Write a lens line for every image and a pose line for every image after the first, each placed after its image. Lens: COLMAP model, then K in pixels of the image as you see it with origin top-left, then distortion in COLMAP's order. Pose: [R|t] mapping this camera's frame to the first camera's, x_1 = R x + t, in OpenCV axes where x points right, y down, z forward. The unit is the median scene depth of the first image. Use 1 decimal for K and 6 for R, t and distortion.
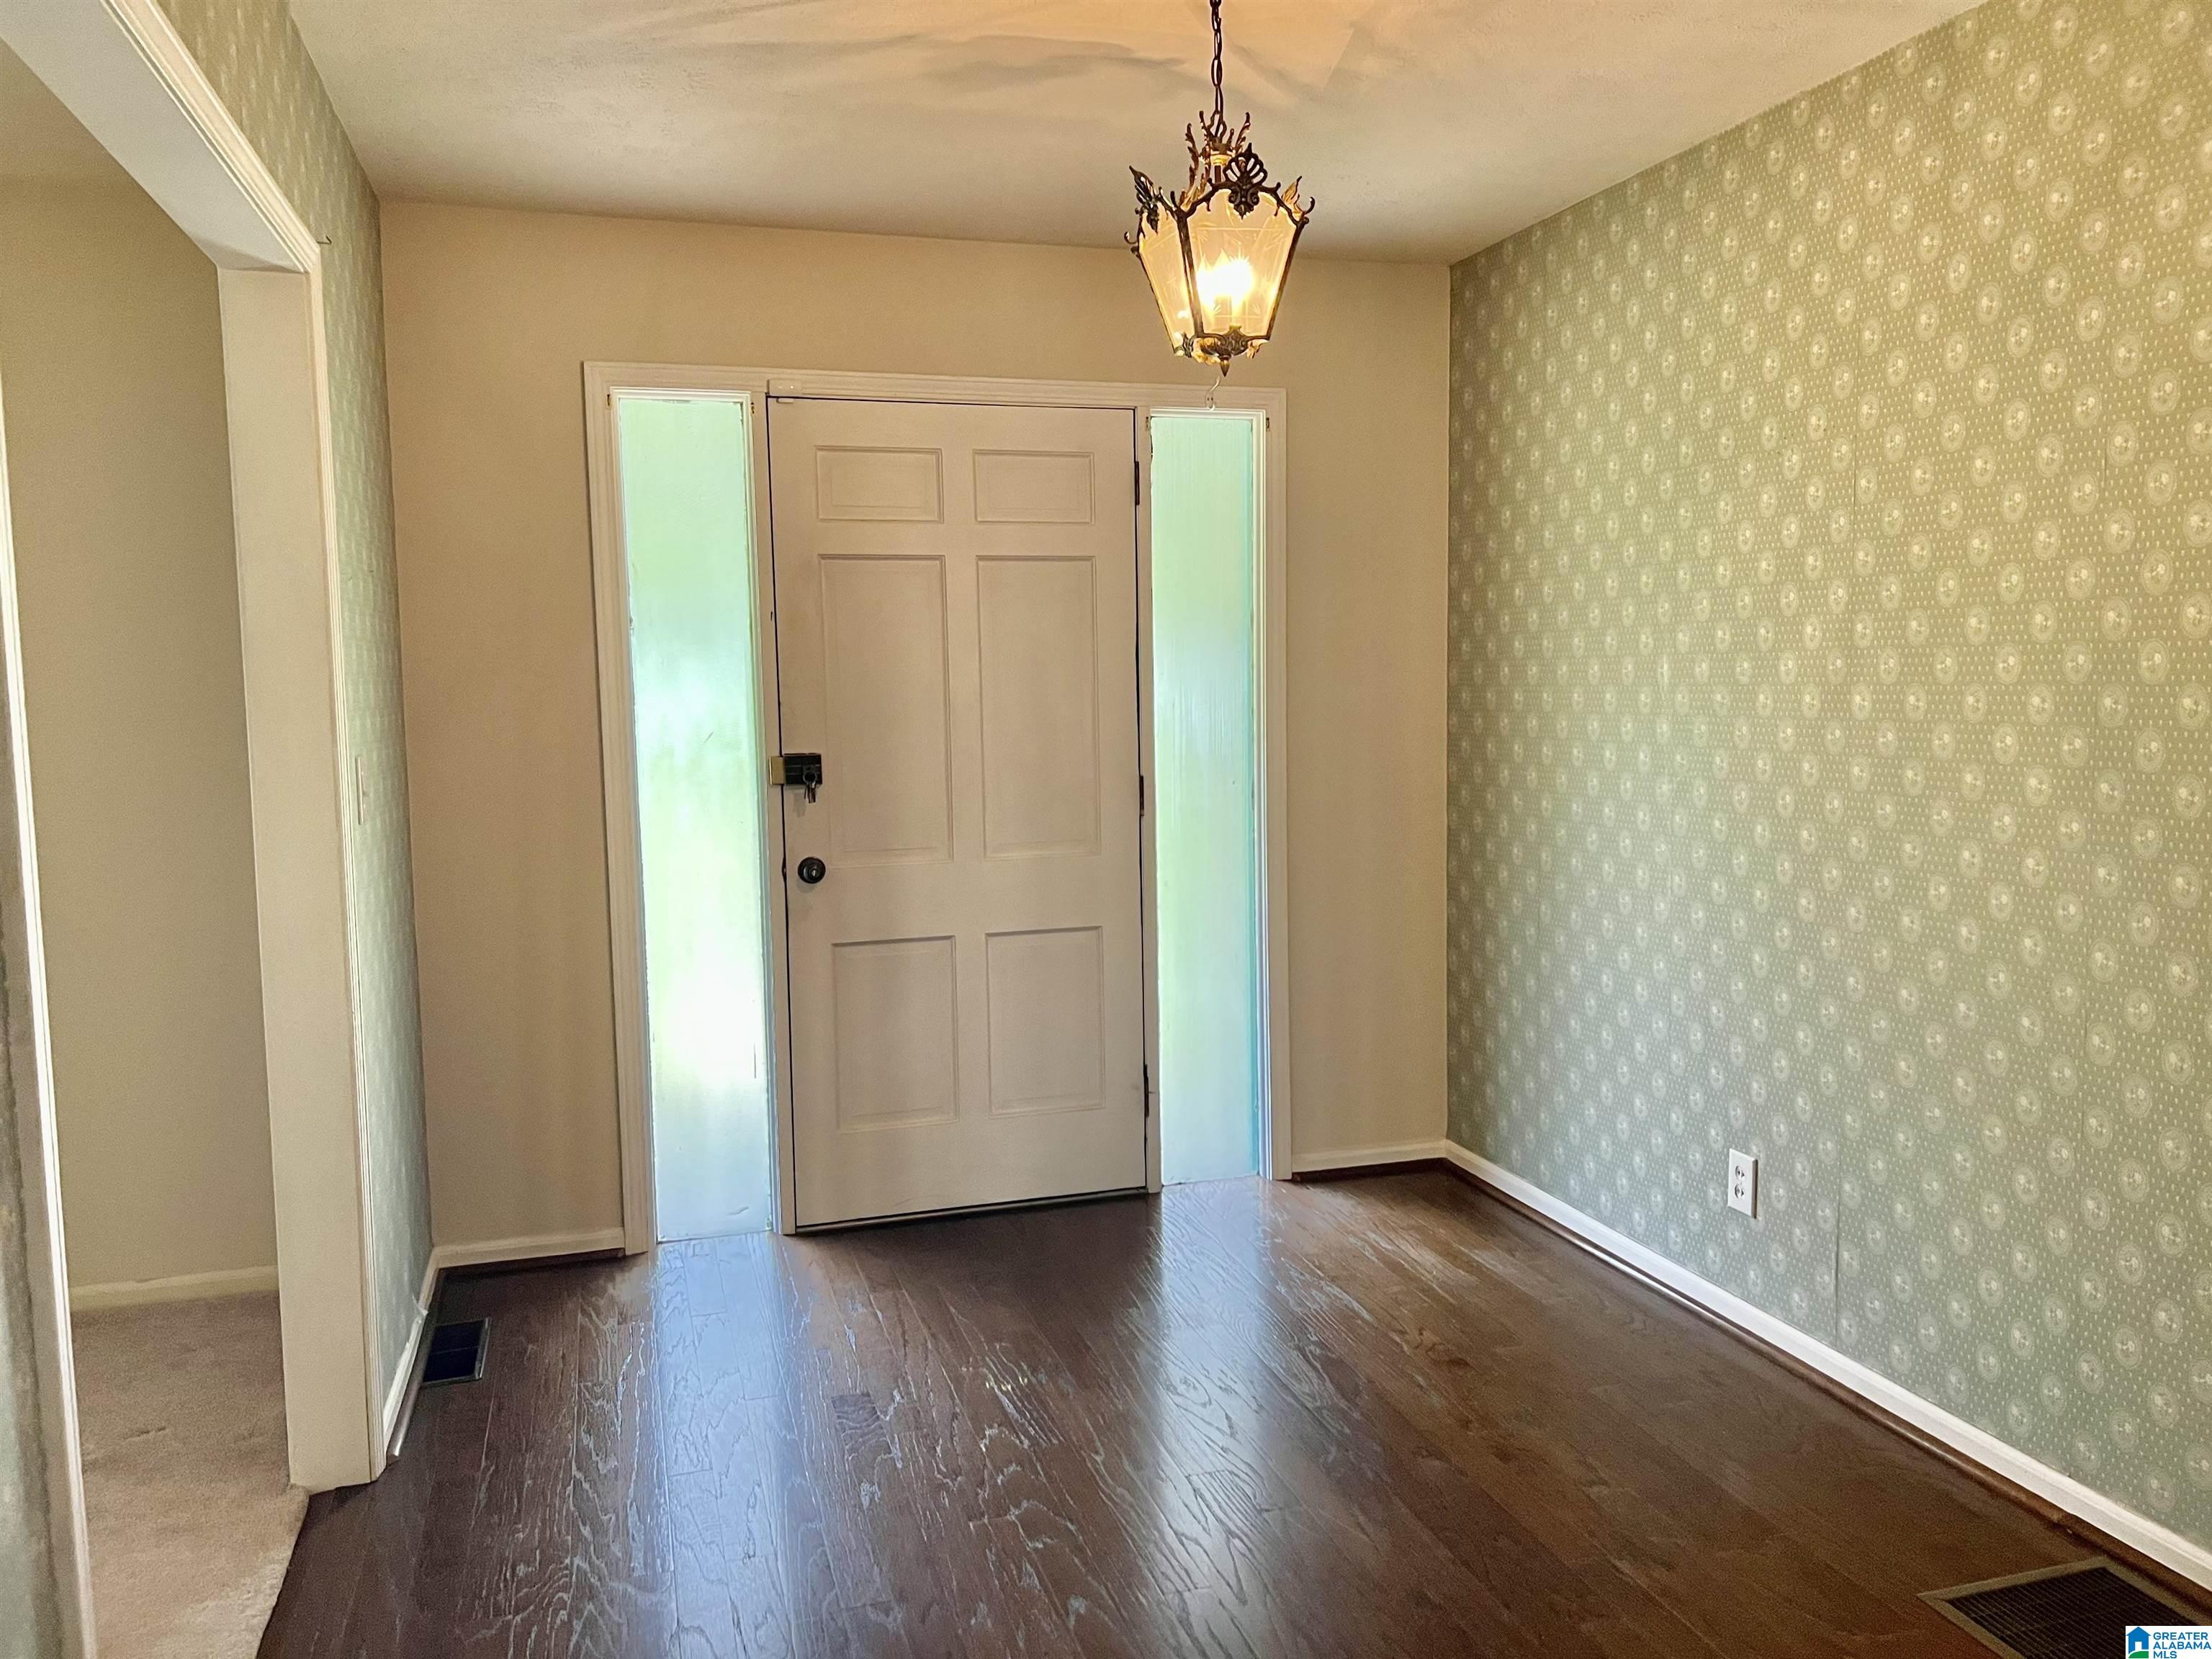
lens RADIAL K [[1678.1, 0, 1109.4], [0, 1678.1, 830.2], [0, 0, 1]] dist [0.042920, 0.001399]
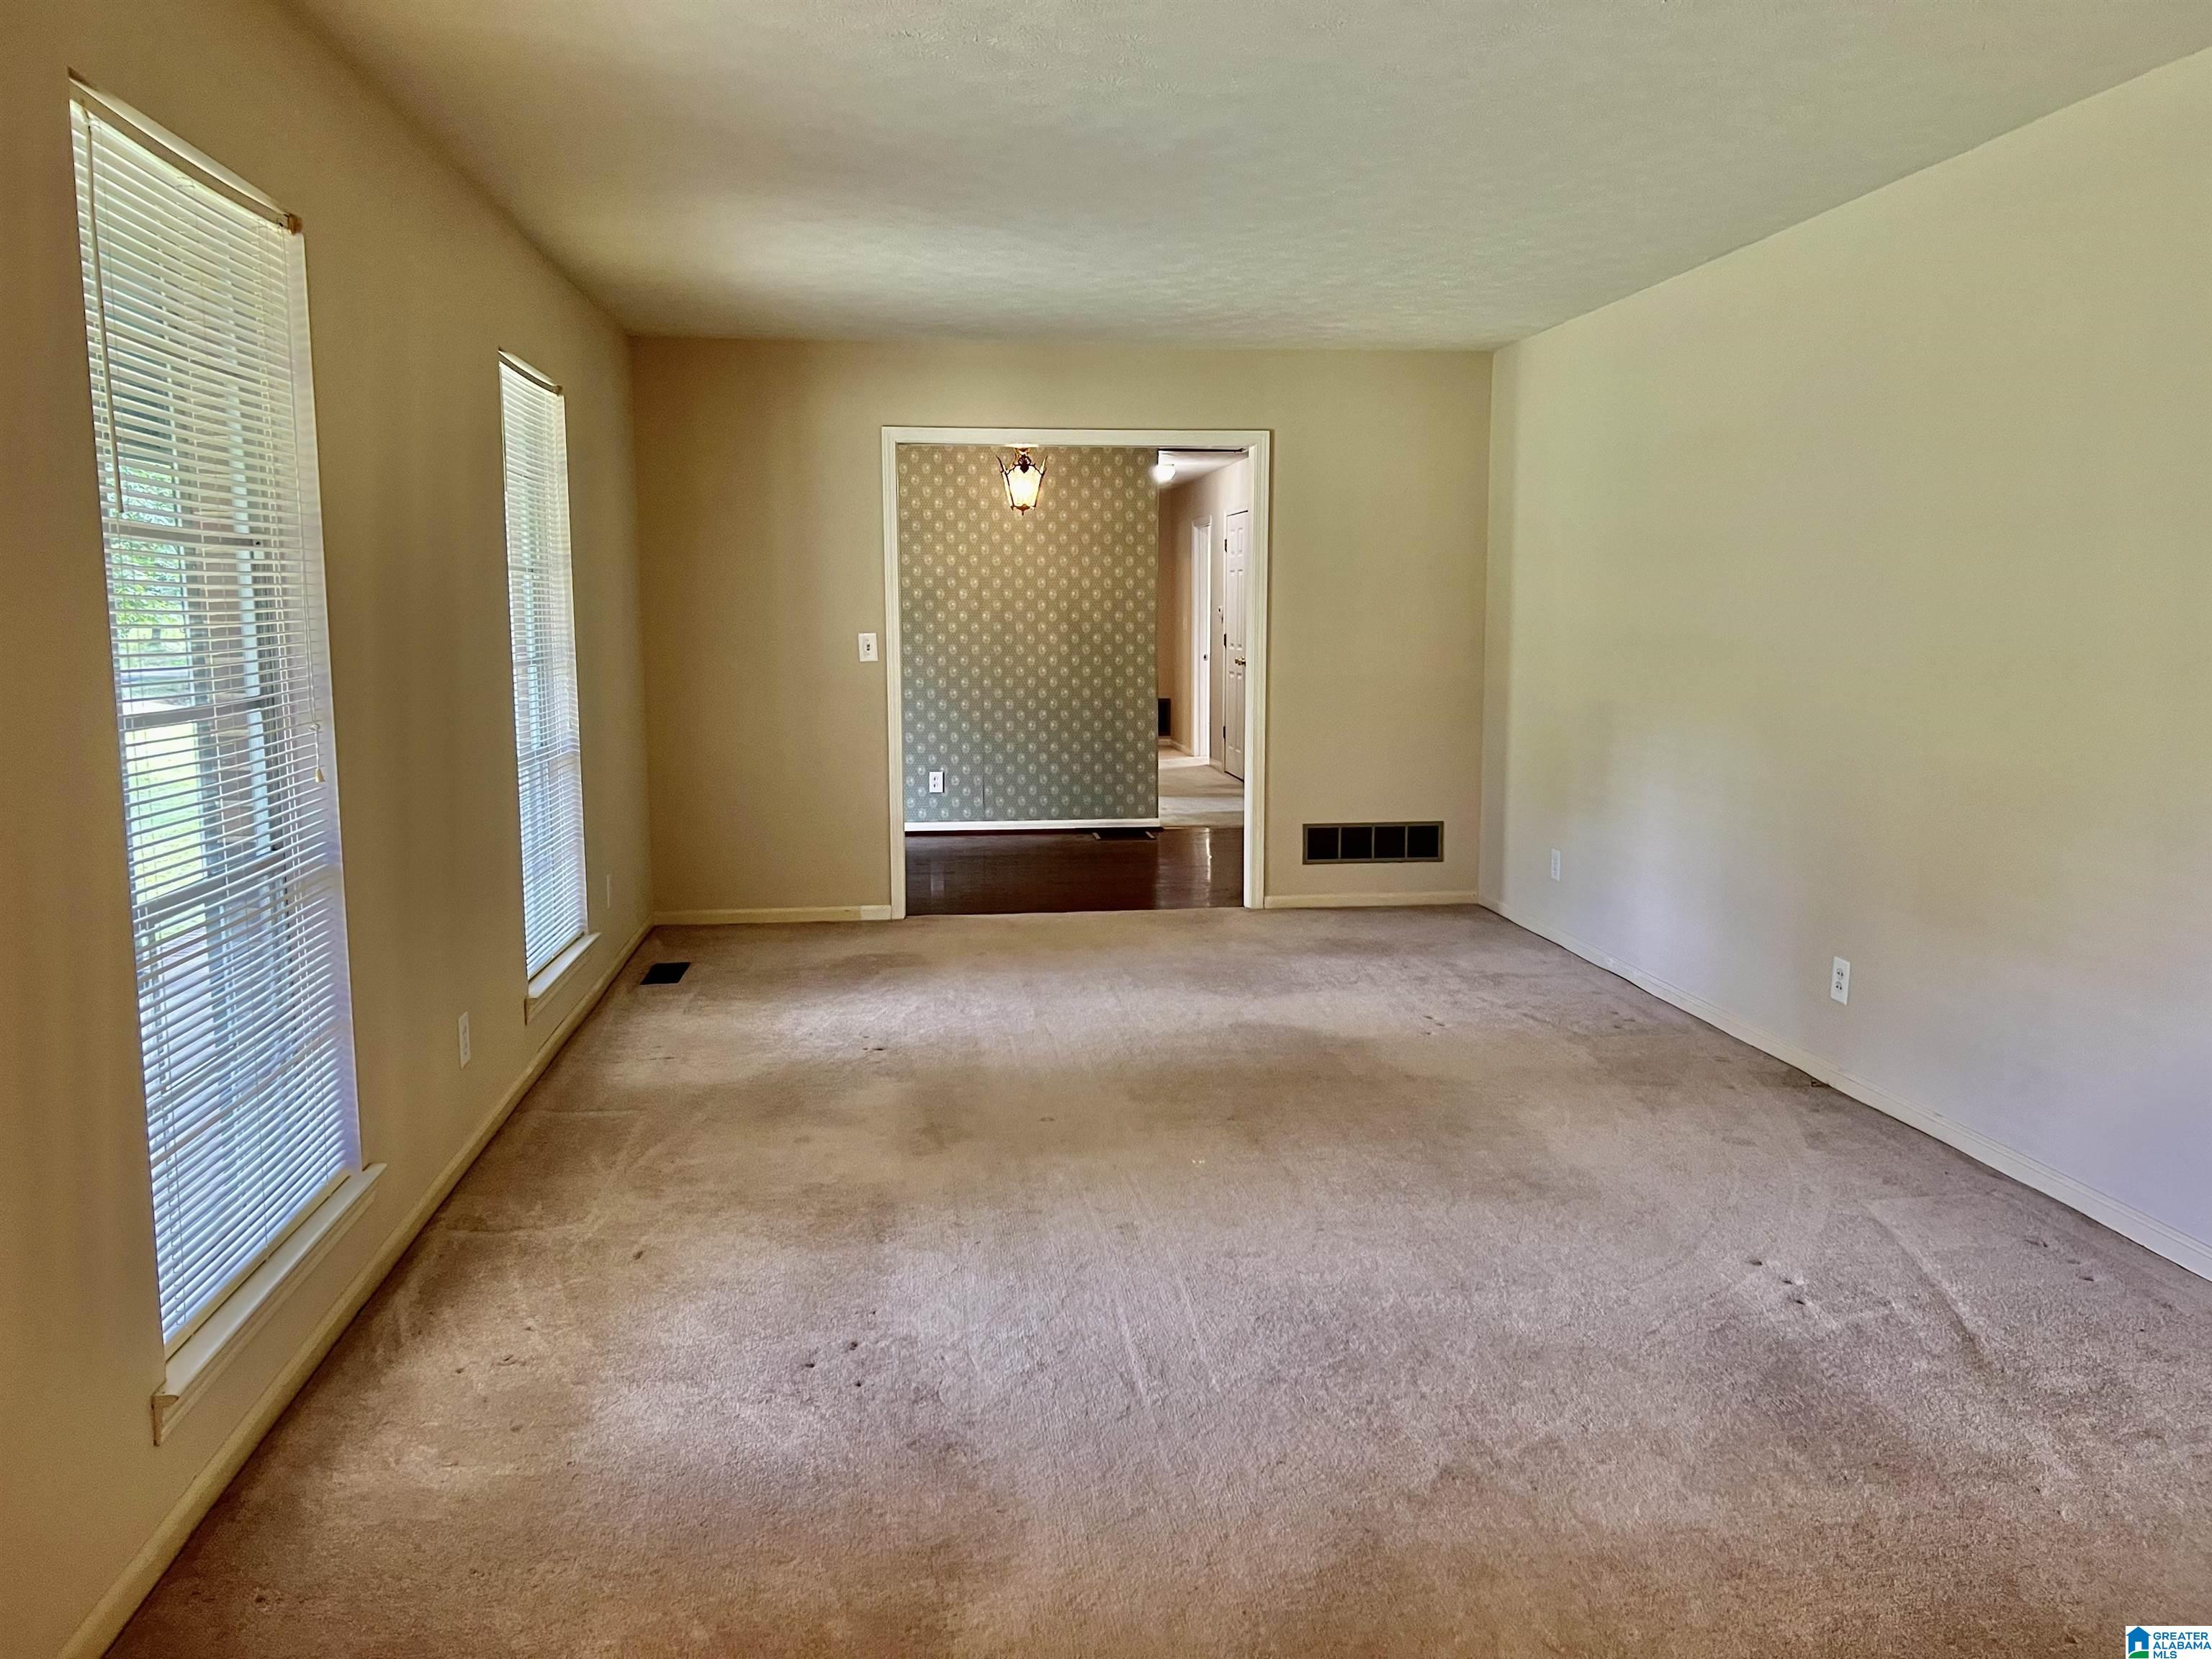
lens RADIAL K [[1678.1, 0, 1106.8], [0, 1678.1, 828.3], [0, 0, 1]] dist [0.042920, 0.001399]
pose [[0.164724, -0.130110, 0.977721, -2.775360], [0.083225, 0.989560, 0.117664, -0.033768], [-0.982822, 0.061989, 0.173833, 0.243984]]
